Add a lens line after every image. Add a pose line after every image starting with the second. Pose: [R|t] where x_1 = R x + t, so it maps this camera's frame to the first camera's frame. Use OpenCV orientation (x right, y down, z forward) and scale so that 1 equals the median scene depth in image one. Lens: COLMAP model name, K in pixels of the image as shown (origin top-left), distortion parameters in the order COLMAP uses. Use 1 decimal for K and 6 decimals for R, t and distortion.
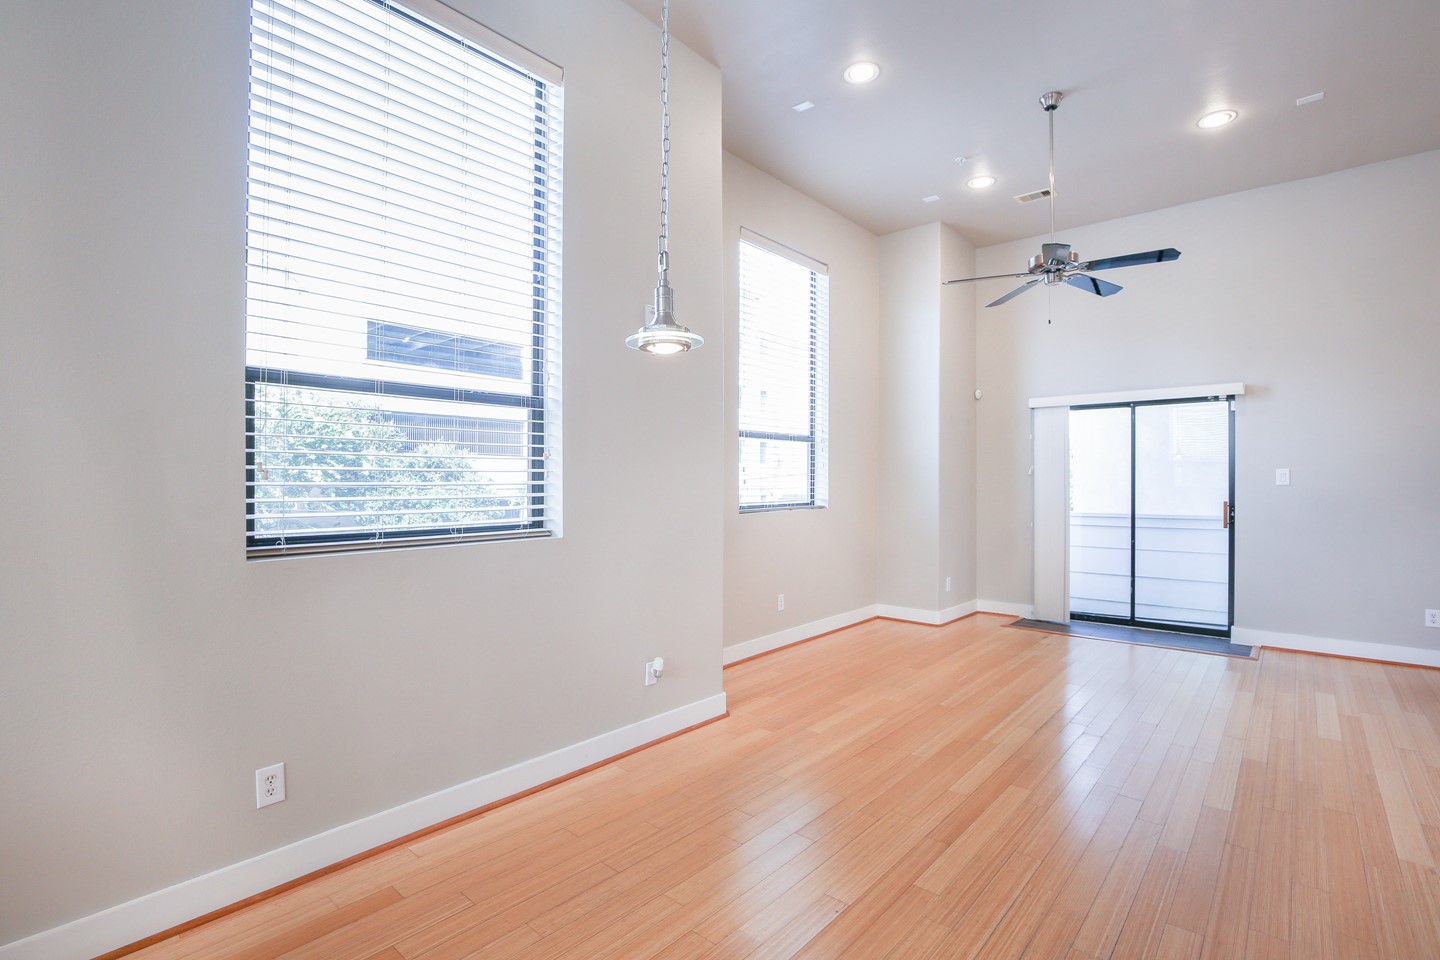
lens RADIAL K [[680.7, 0, 728.0], [0, 680.7, 480.8], [0, 0, 1]] dist [-0.029134, 0.007189]
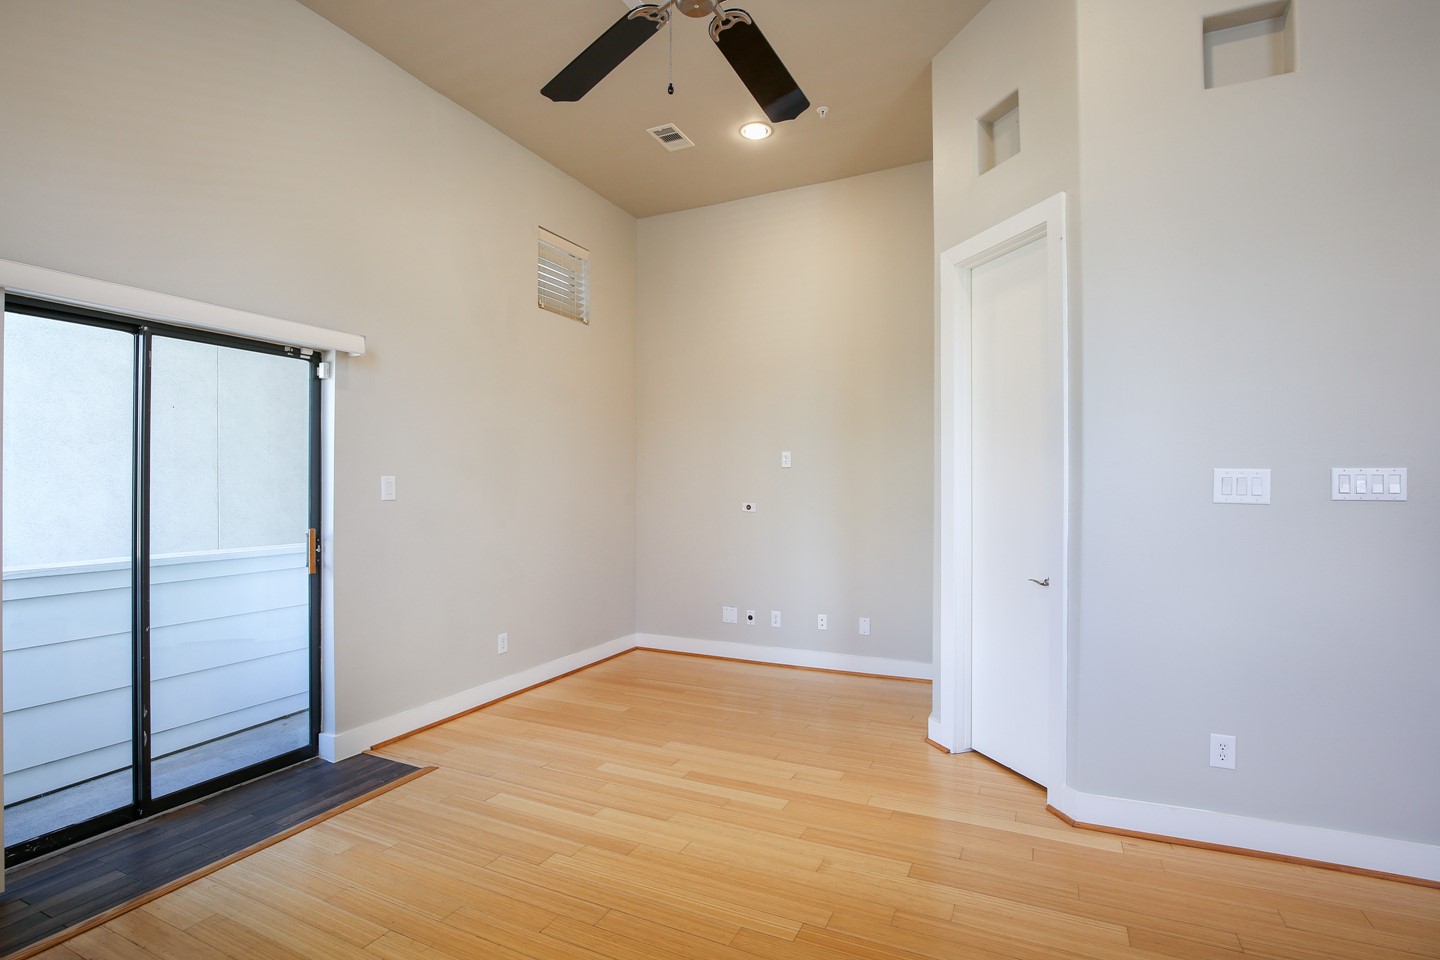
lens RADIAL K [[680.7, 0, 728.0], [0, 680.7, 480.8], [0, 0, 1]] dist [-0.029134, 0.007189]
pose [[-0.266348, 0.012008, 0.963802, 0.064747], [0.005984, 0.999924, -0.010805, -0.003217], [-0.963858, 0.002889, -0.266399, 0.768774]]
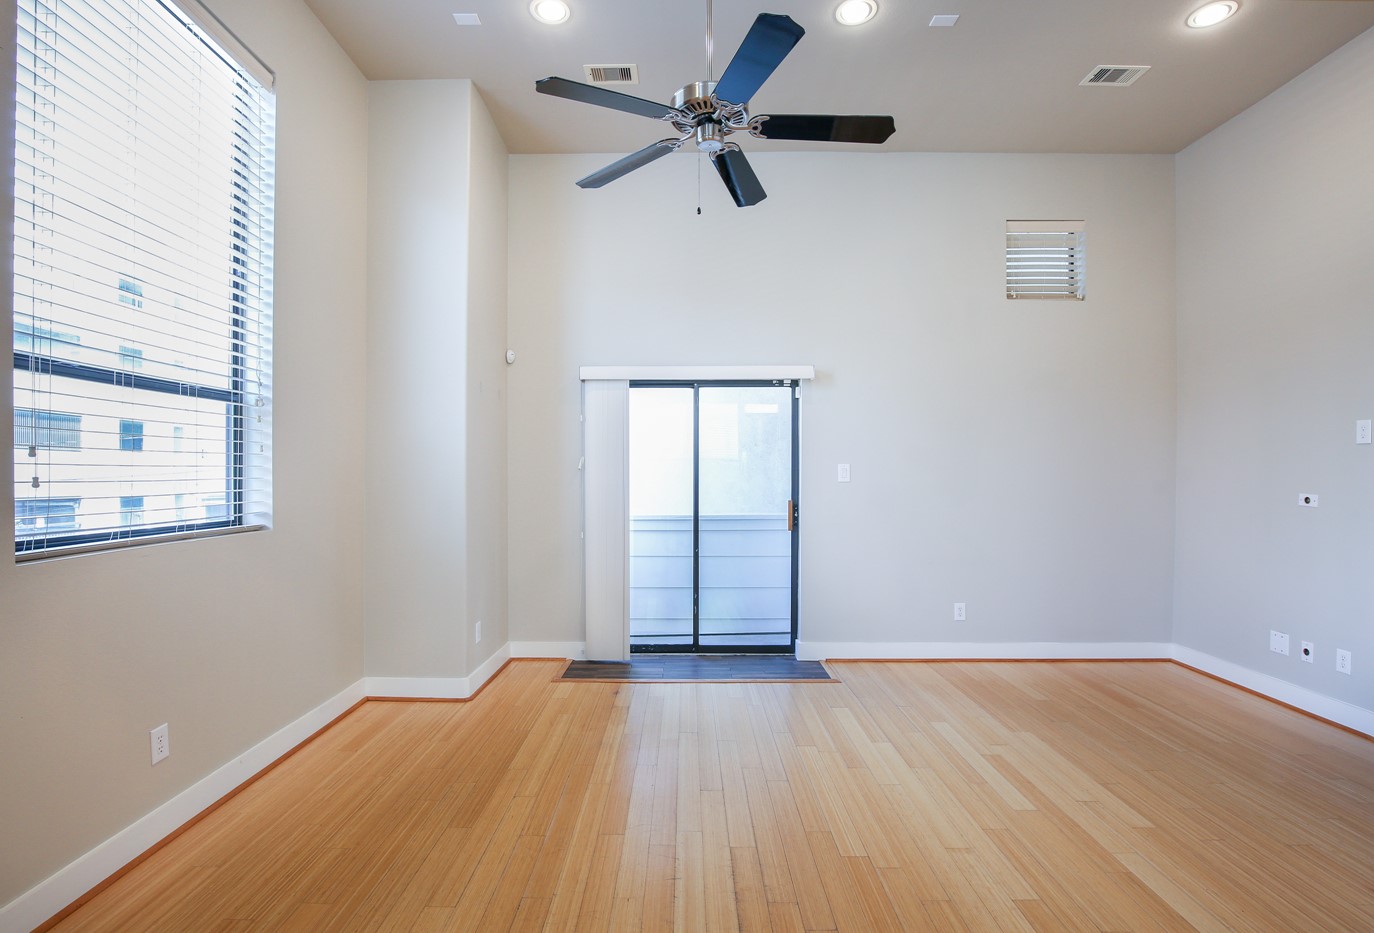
lens RADIAL K [[673.4, 0, 674.8], [0, 673.4, 482.0], [0, 0, 1]] dist [-0.030698, 0.000900]
pose [[0.768991, -0.005892, 0.639232, 0.056346], [0.000668, 0.999964, 0.008413, -0.001029], [-0.639259, -0.006043, 0.768968, 0.398339]]
